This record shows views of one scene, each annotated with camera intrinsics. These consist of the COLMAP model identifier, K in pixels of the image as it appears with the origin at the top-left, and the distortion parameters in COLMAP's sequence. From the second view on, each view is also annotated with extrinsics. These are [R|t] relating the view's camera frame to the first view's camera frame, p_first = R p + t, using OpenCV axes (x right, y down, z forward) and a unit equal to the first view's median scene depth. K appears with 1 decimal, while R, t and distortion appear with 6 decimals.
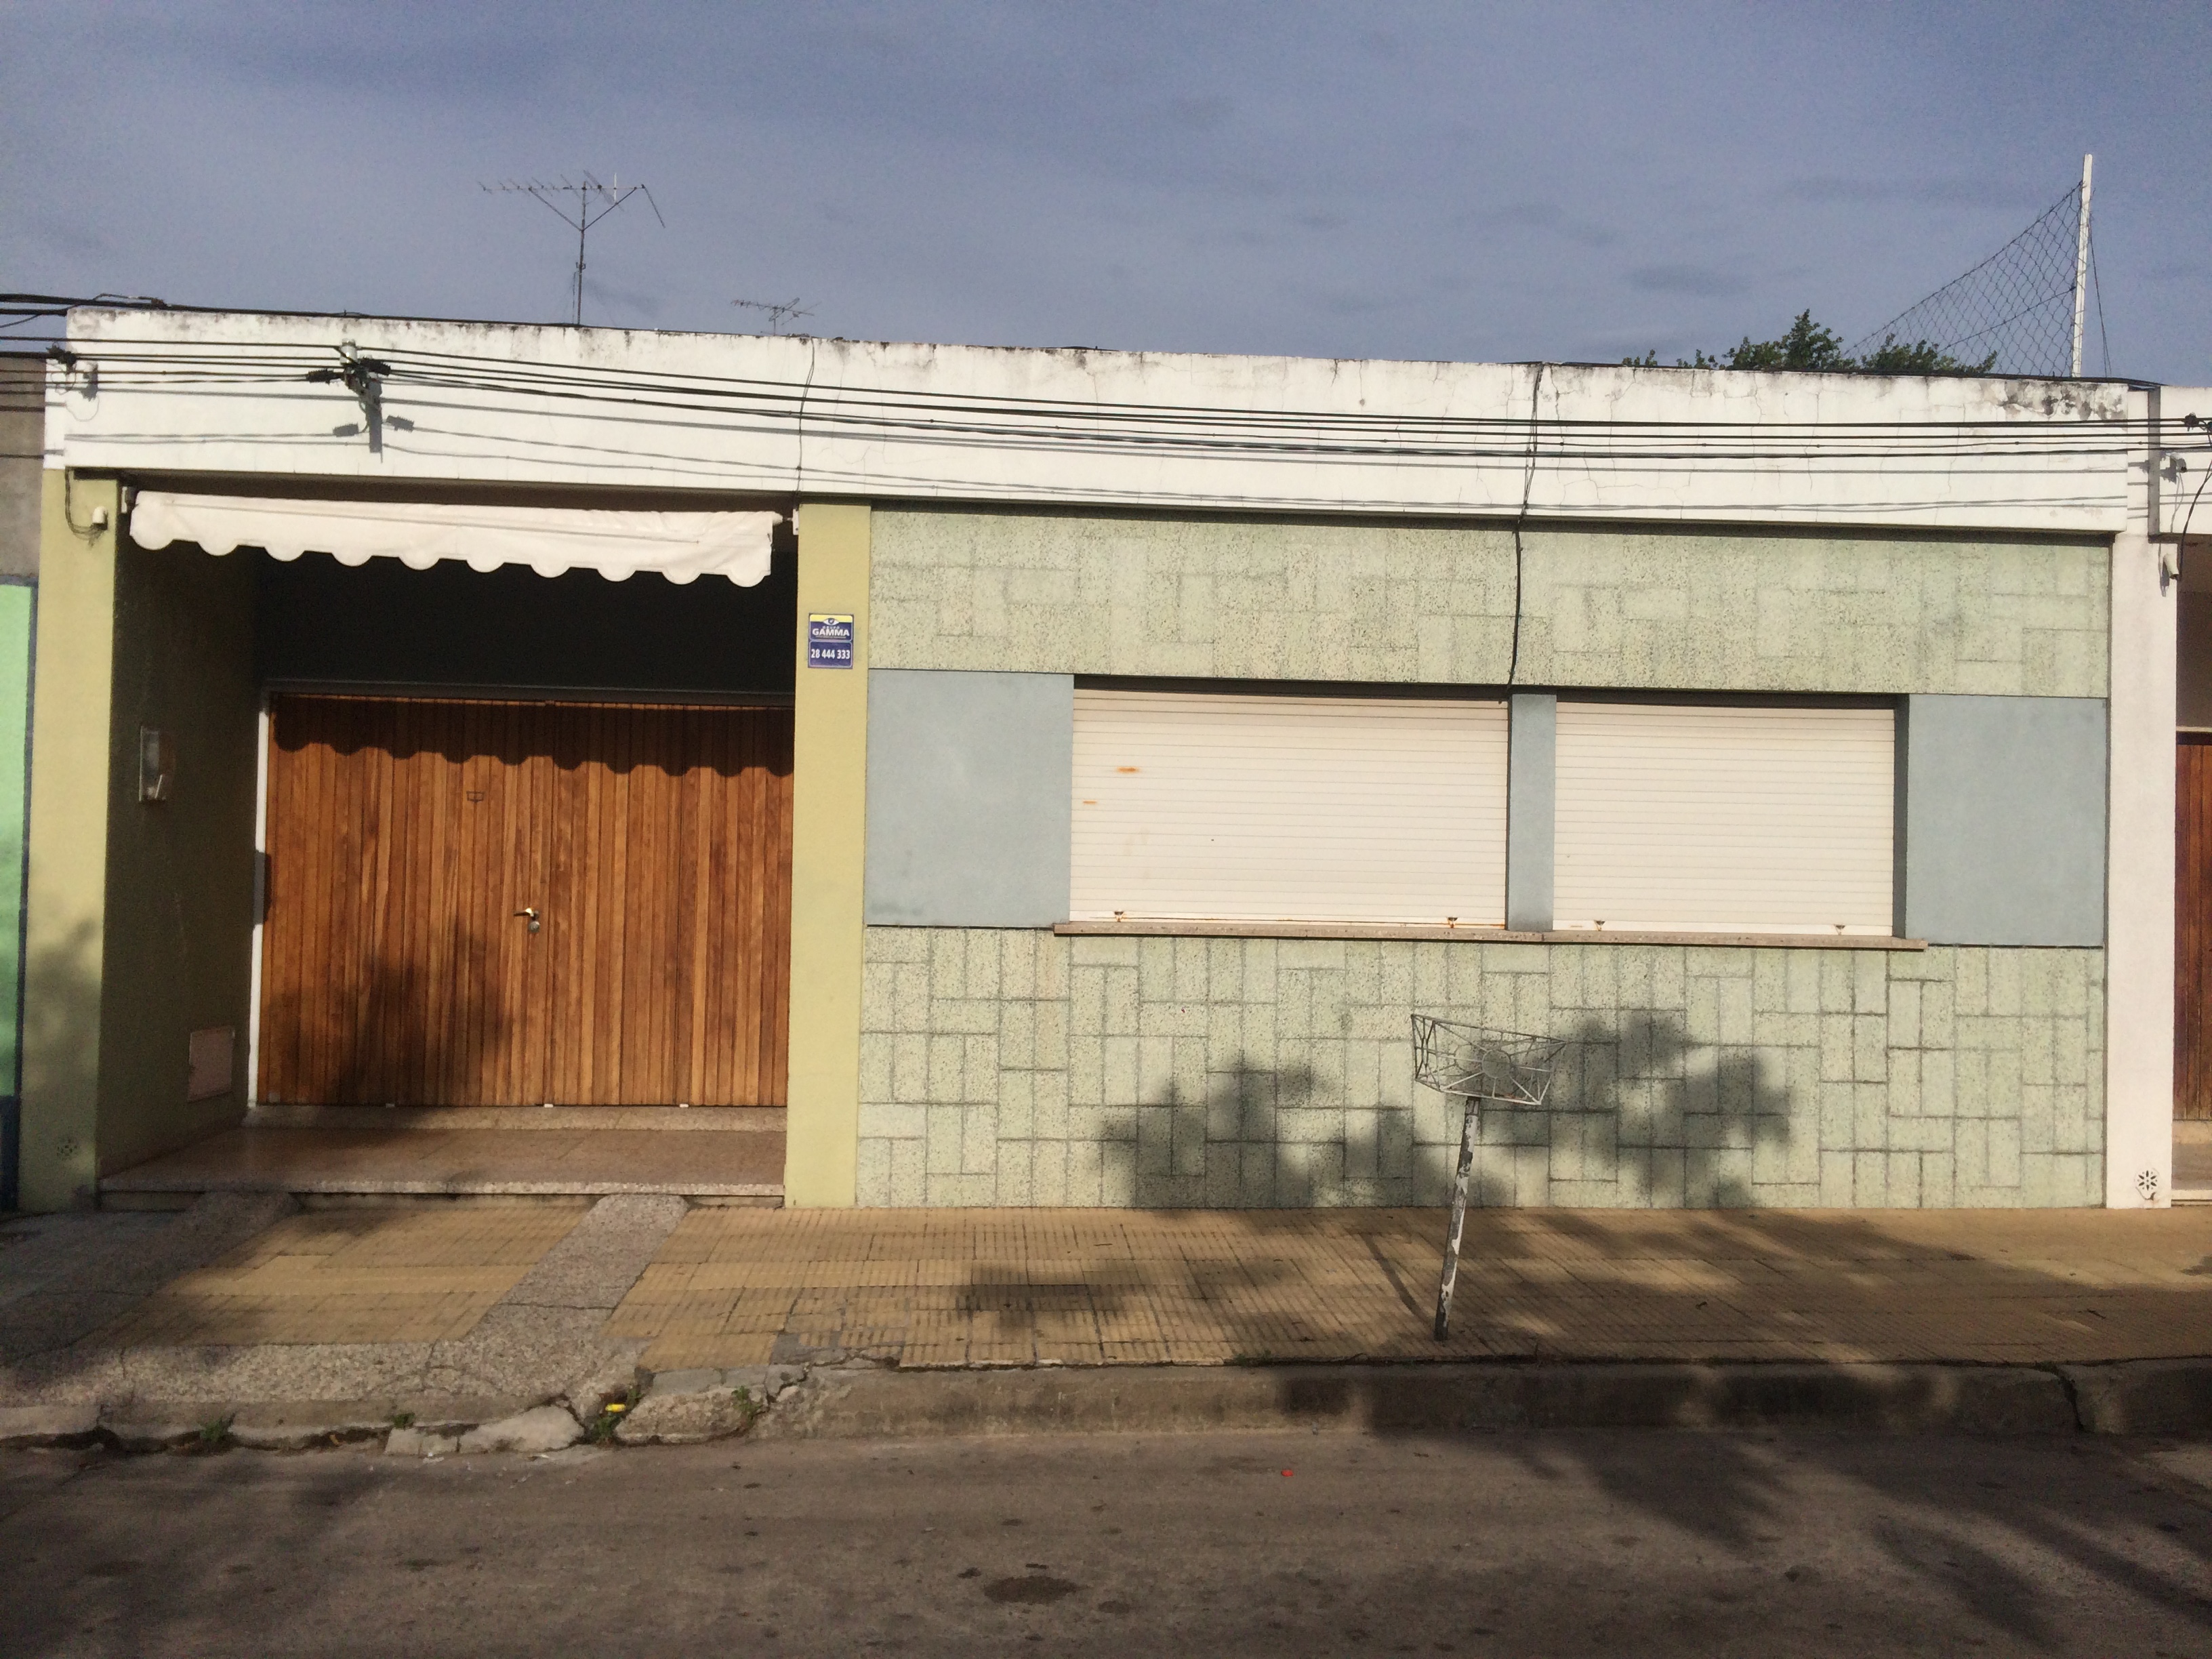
lens RADIAL K [[1890.6, 0, 1104.0], [0, 1890.6, 826.2], [0, 0, 1]] dist [0.070077, -0.105868]
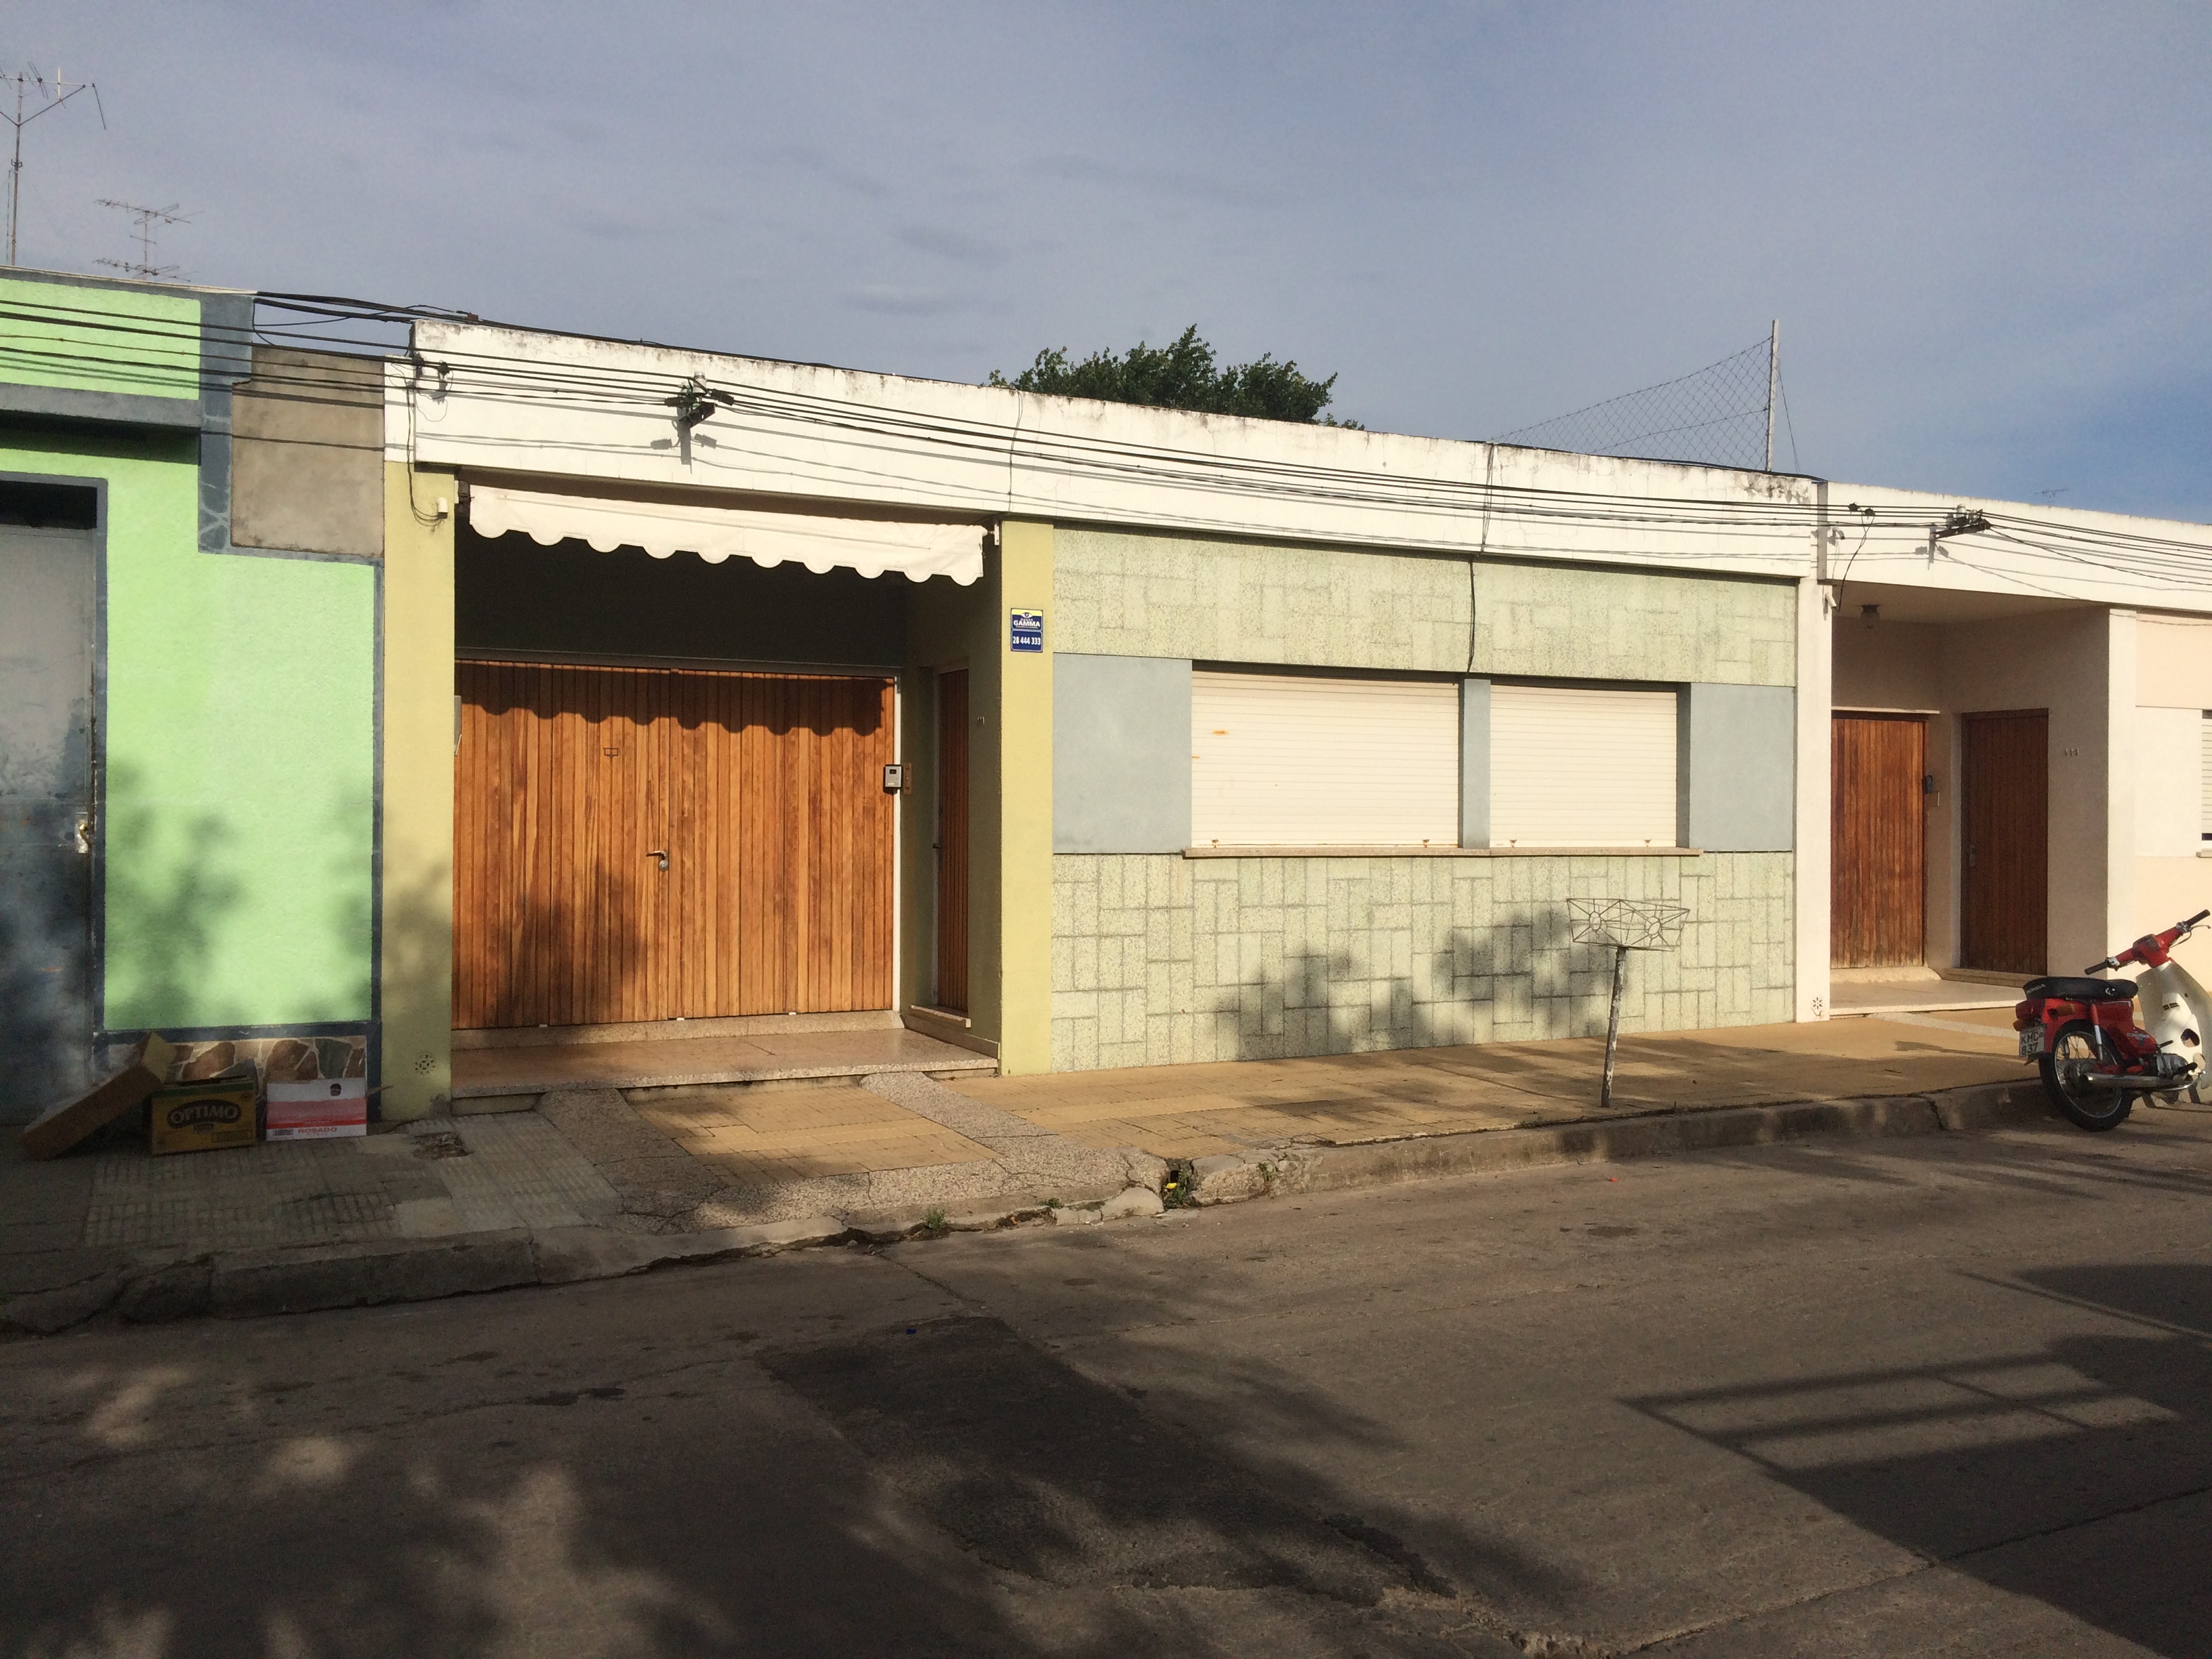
lens RADIAL K [[1890.6, 0, 1110.3], [0, 1890.6, 822.5], [0, 0, 1]] dist [0.070077, -0.105868]
pose [[0.923225, -0.014797, 0.383975, -0.572534], [0.005290, 0.999653, 0.025802, -0.001561], [-0.384224, -0.021790, 0.922983, -0.191419]]
